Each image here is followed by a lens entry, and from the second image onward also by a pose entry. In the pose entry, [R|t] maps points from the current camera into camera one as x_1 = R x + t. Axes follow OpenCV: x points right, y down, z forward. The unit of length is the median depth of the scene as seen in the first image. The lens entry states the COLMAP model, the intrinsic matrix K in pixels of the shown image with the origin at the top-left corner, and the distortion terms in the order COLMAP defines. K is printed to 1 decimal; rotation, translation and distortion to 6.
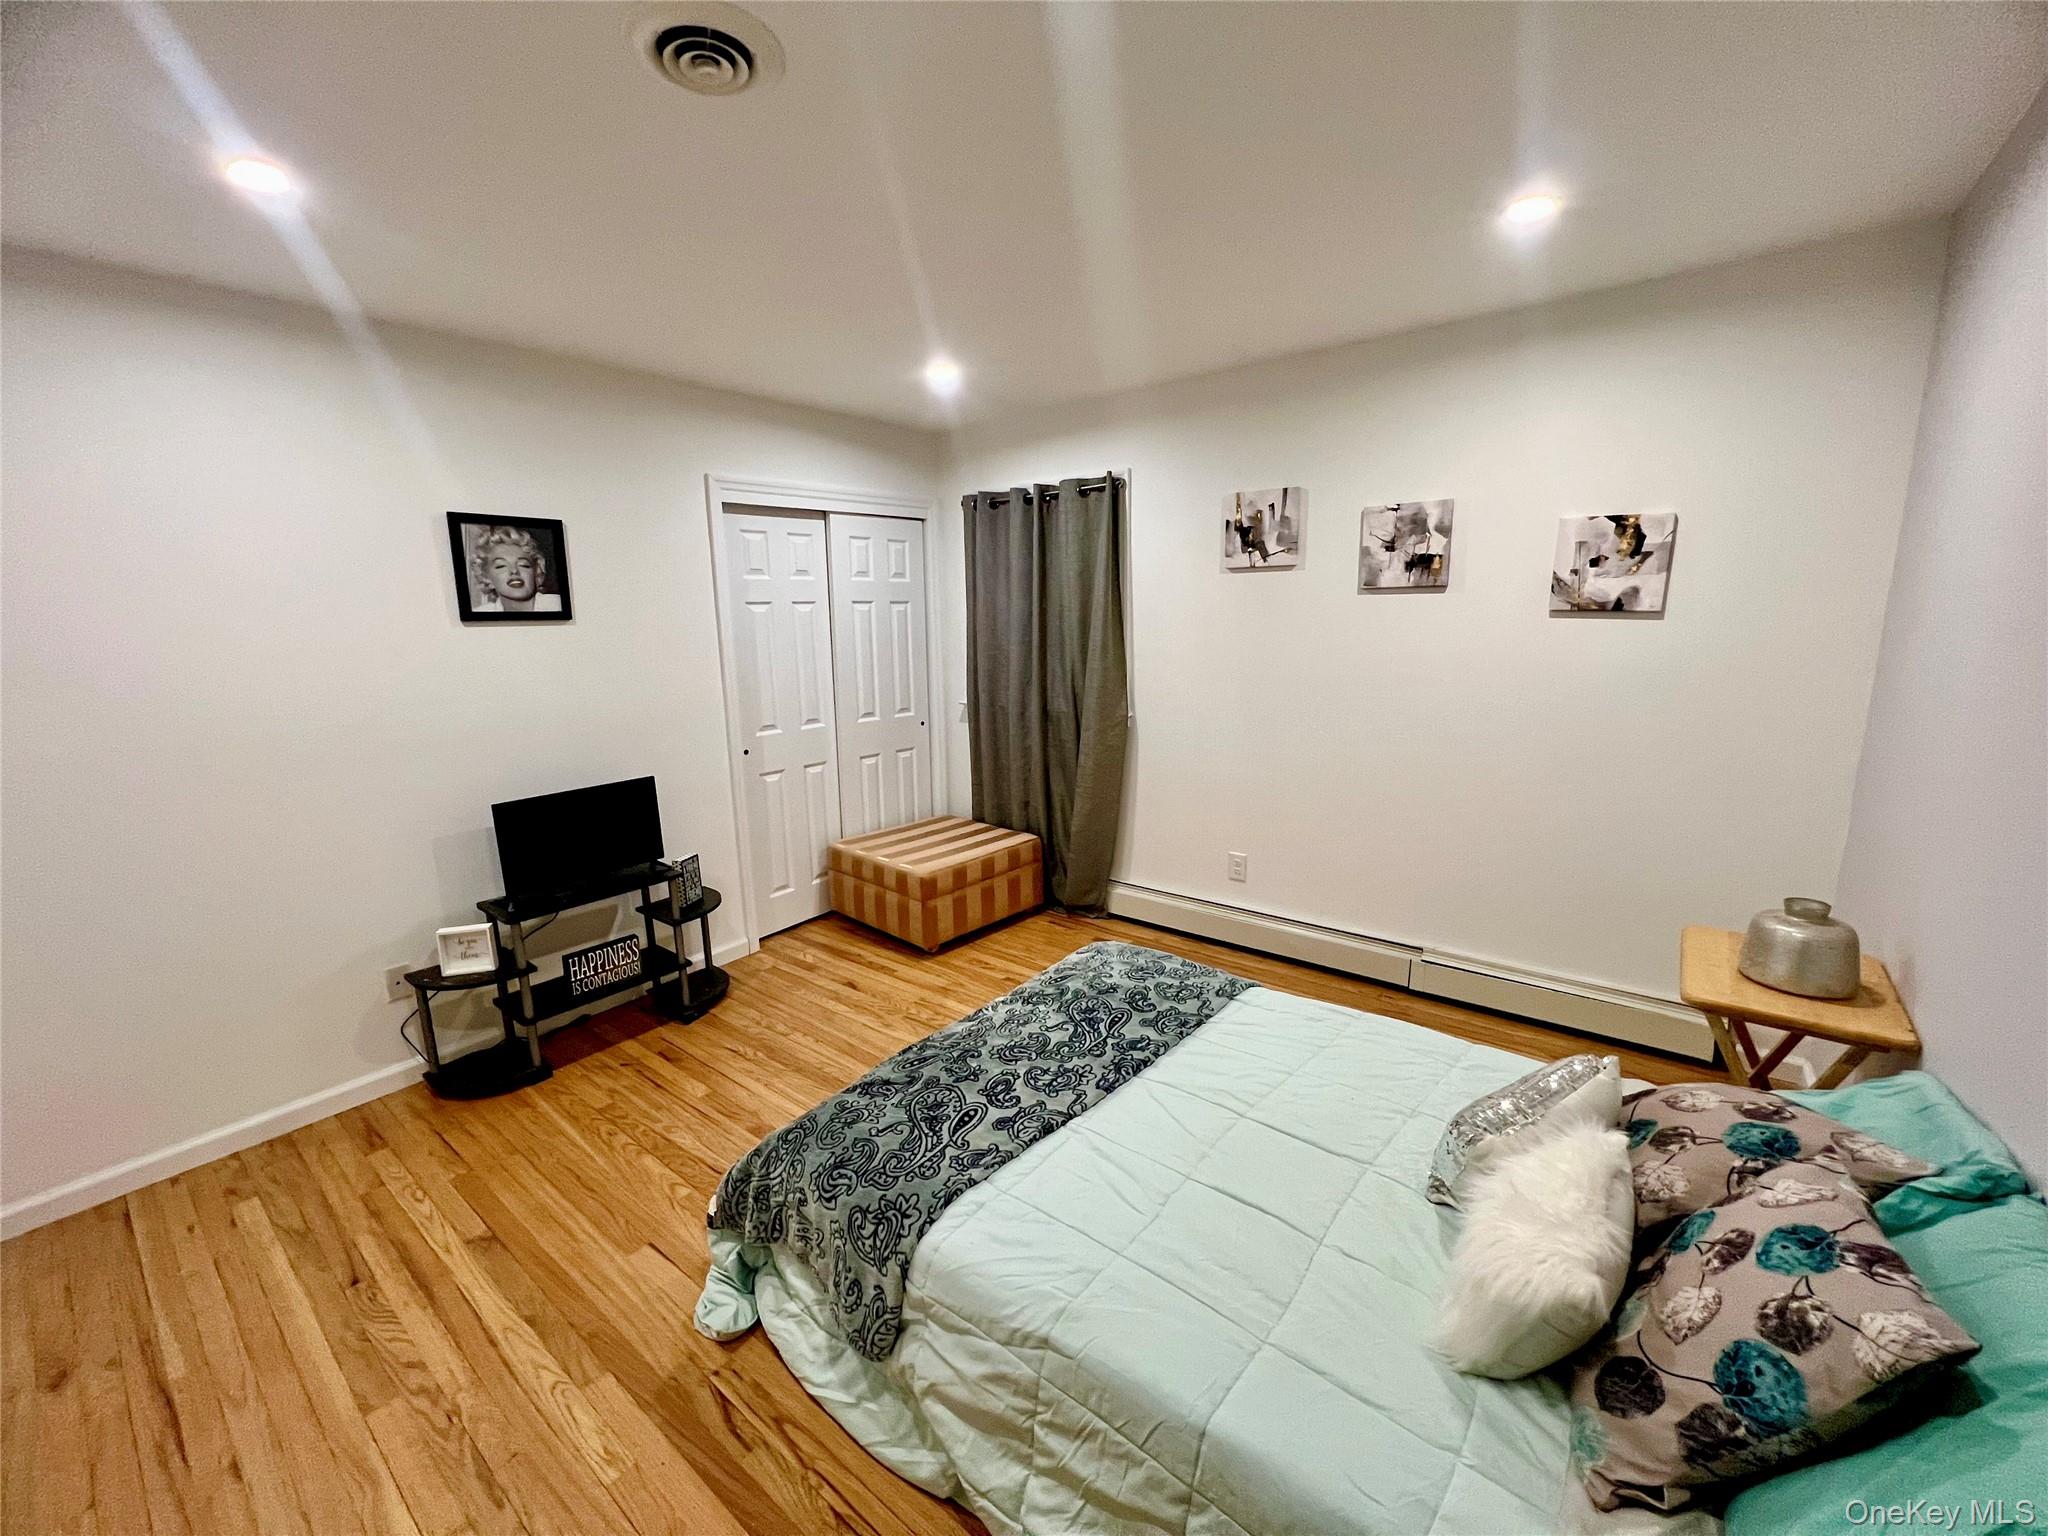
lens RADIAL K [[816.5, 0, 1020.3], [0, 816.5, 765.9], [0, 0, 1]] dist [0.000469, 0.000262]
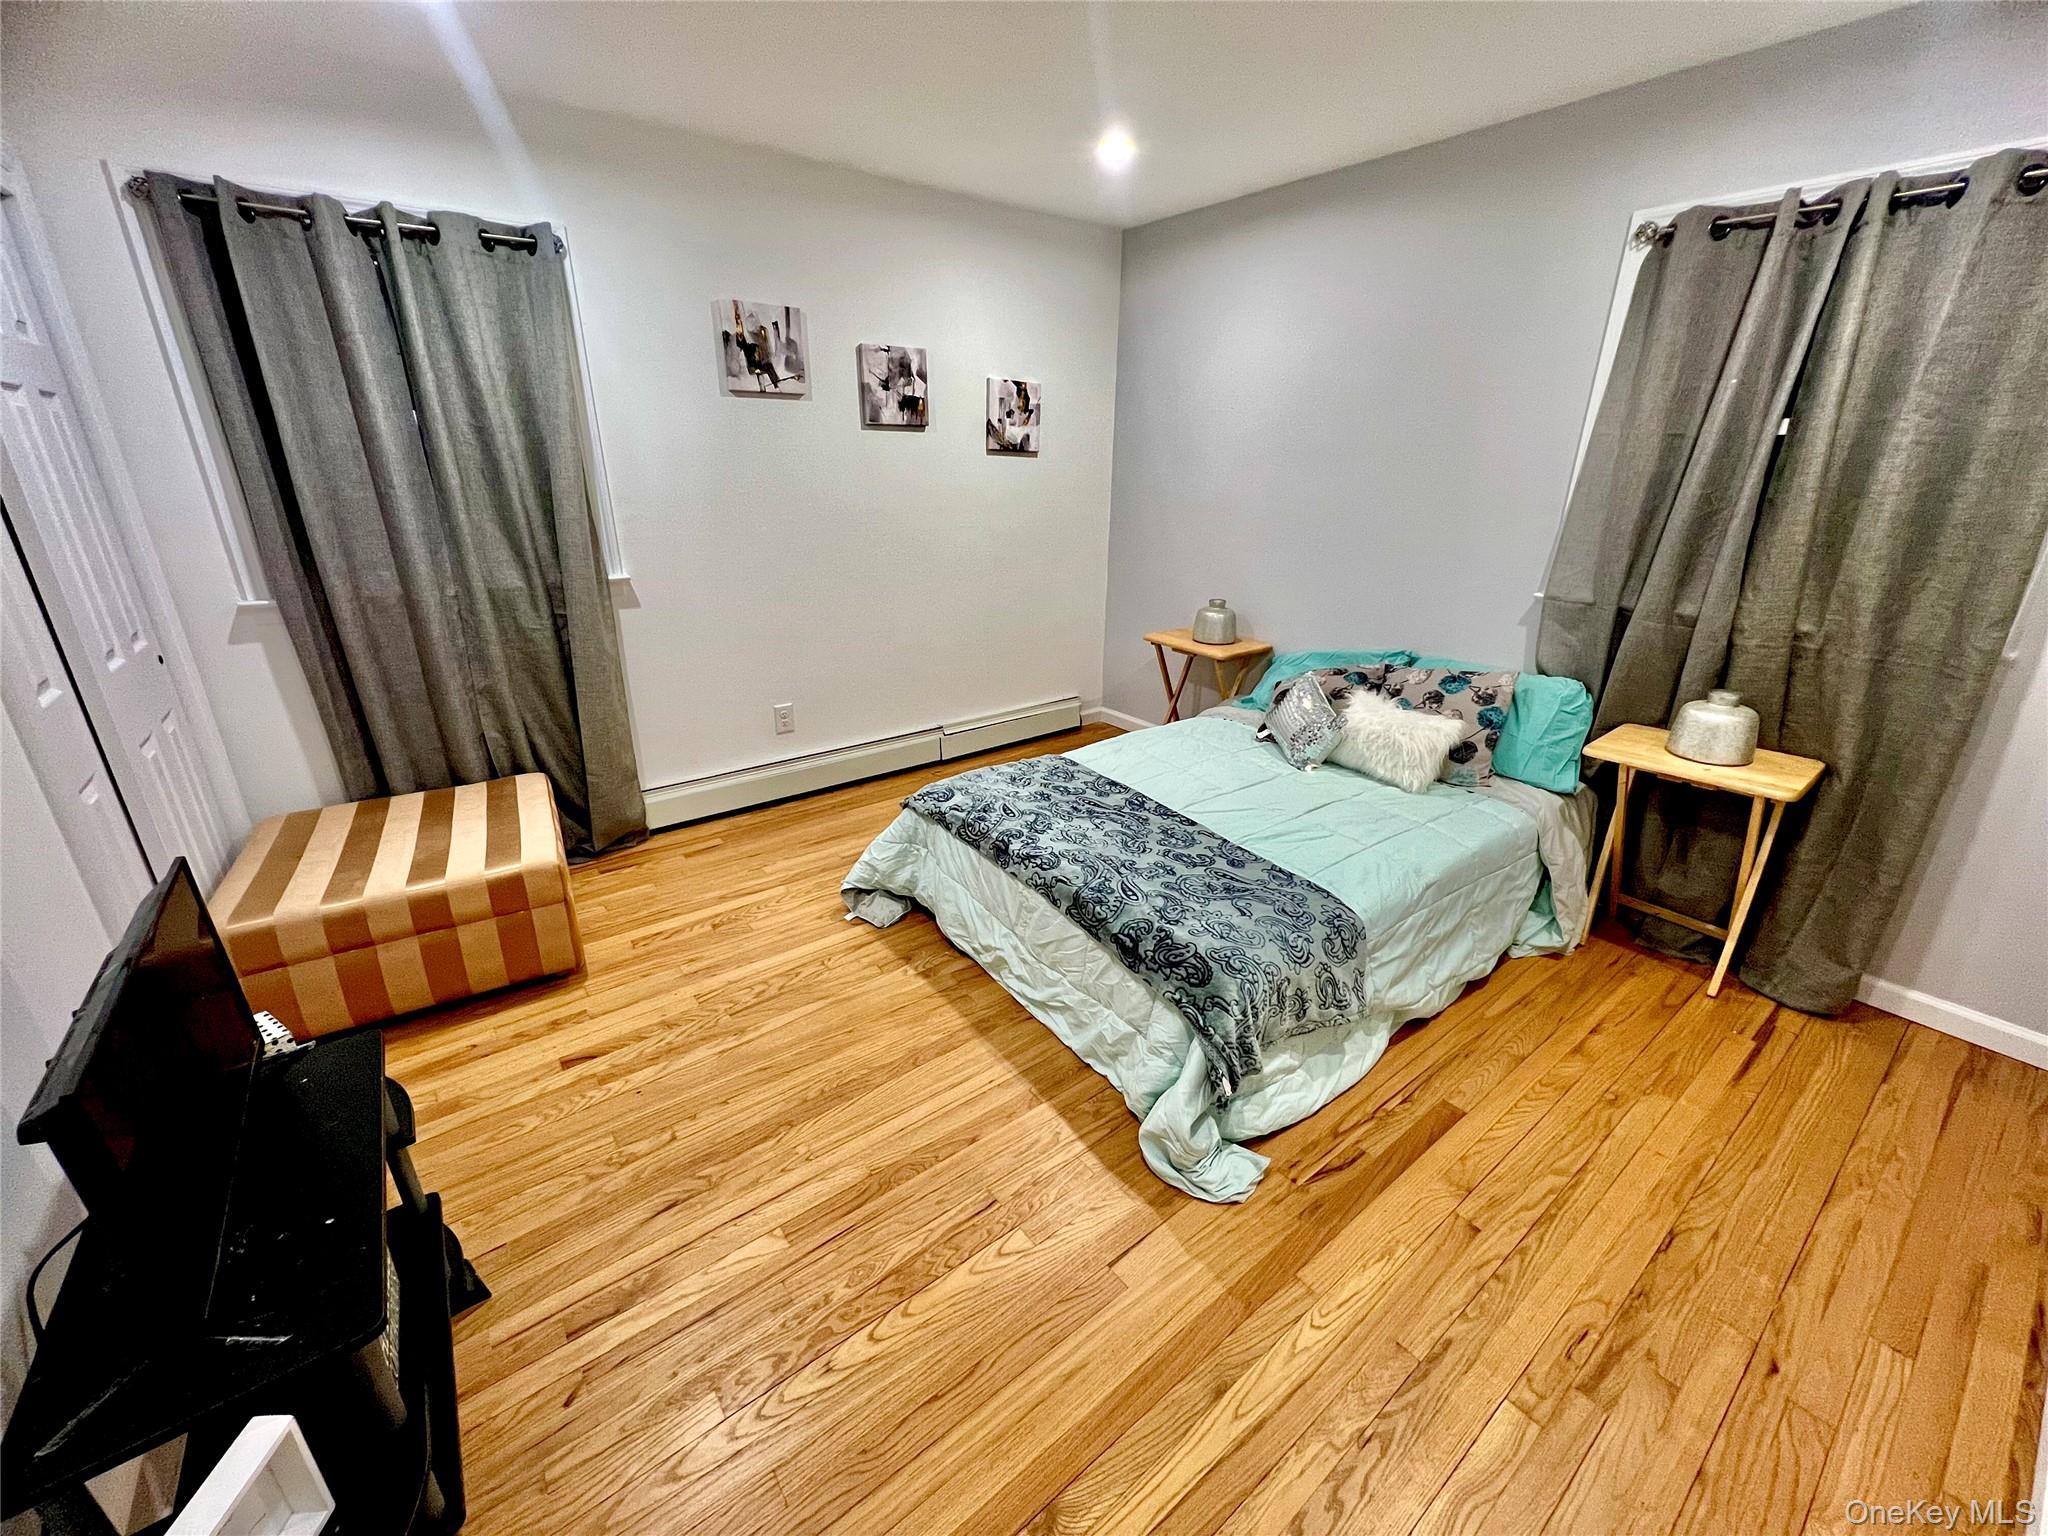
lens RADIAL K [[816.5, 0, 1018.0], [0, 816.5, 763.6], [0, 0, 1]] dist [0.000469, 0.000262]
pose [[0.244600, -0.321124, 0.914905, -0.717279], [0.168962, 0.943246, 0.285900, -0.071538], [-0.954789, 0.084653, 0.284976, 0.570447]]
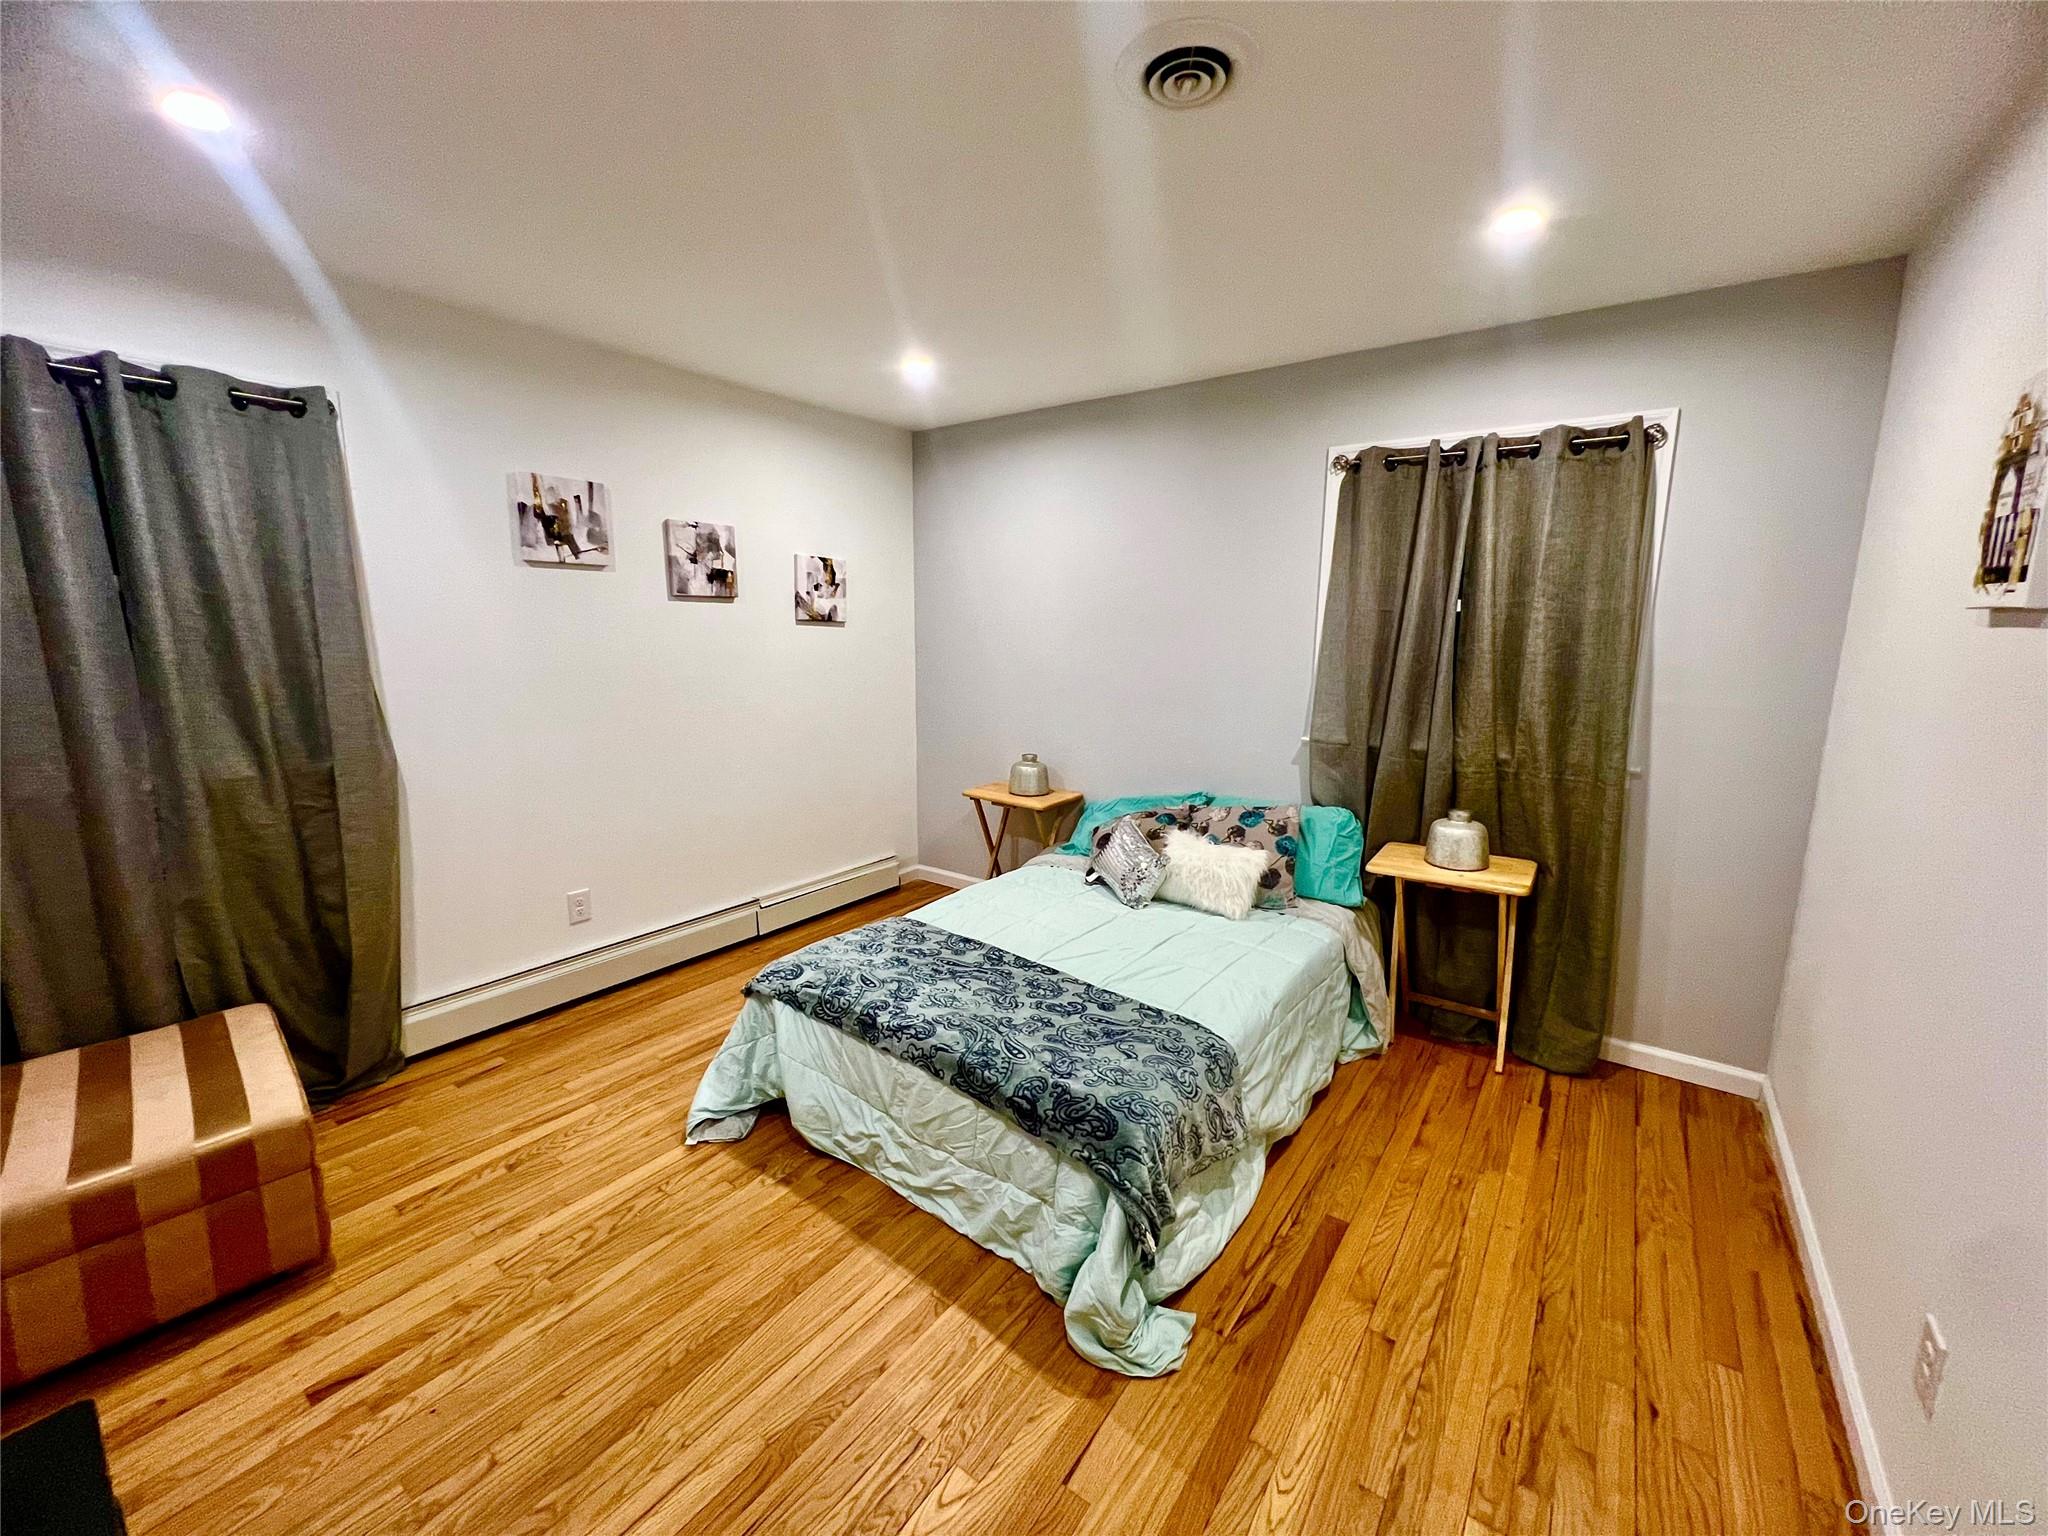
lens RADIAL K [[816.5, 0, 1017.0], [0, 816.5, 765.7], [0, 0, 1]] dist [0.000469, 0.000262]
pose [[-0.035527, -0.149342, 0.988147, -0.730969], [0.179984, 0.971648, 0.153319, -0.088802], [-0.983028, 0.183297, -0.007641, 0.647759]]
